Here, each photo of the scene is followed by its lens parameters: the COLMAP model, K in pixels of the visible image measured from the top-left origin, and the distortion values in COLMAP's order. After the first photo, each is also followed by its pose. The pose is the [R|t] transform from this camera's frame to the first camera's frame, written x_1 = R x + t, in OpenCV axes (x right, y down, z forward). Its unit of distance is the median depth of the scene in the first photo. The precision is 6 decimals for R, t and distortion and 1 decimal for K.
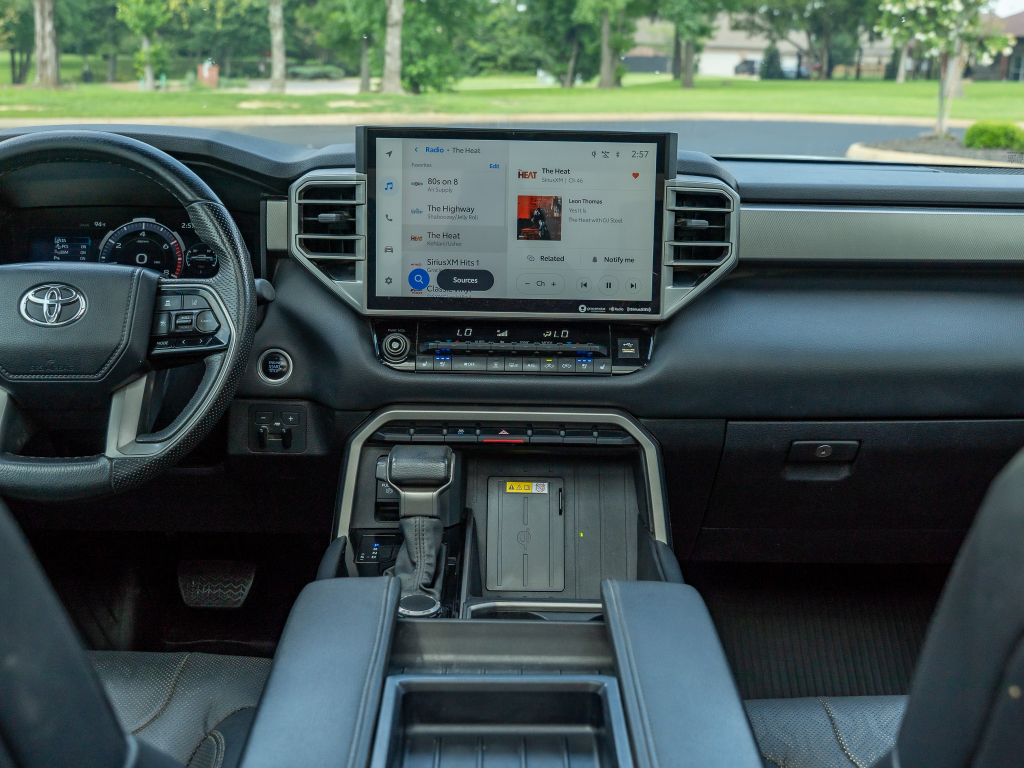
lens RADIAL K [[1215.2, 0, 512.0], [0, 1215.2, 384.0], [0, 0, 1]] dist [0.003972, 0.046503]
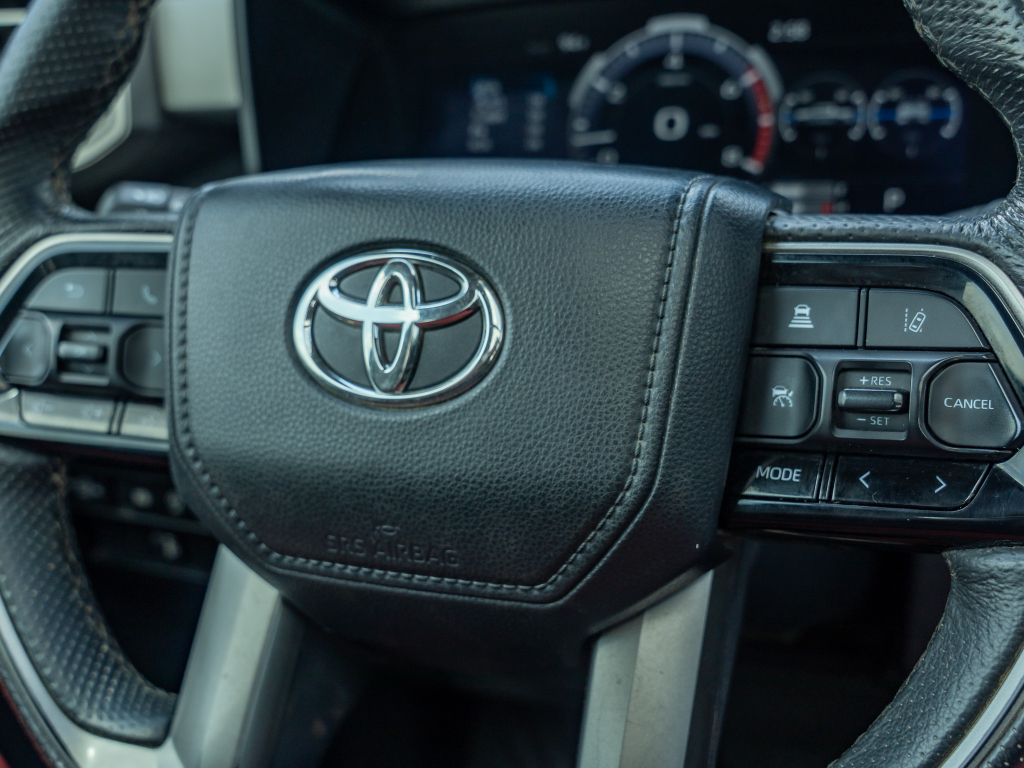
lens RADIAL K [[1215.2, 0, 512.0], [0, 1215.2, 384.0], [0, 0, 1]] dist [0.003972, 0.046503]
pose [[0.924398, 0.049697, -0.378178, -0.219305], [0.000017, 0.991470, 0.130333, -0.077936], [0.381429, -0.120486, 0.916512, 0.670591]]
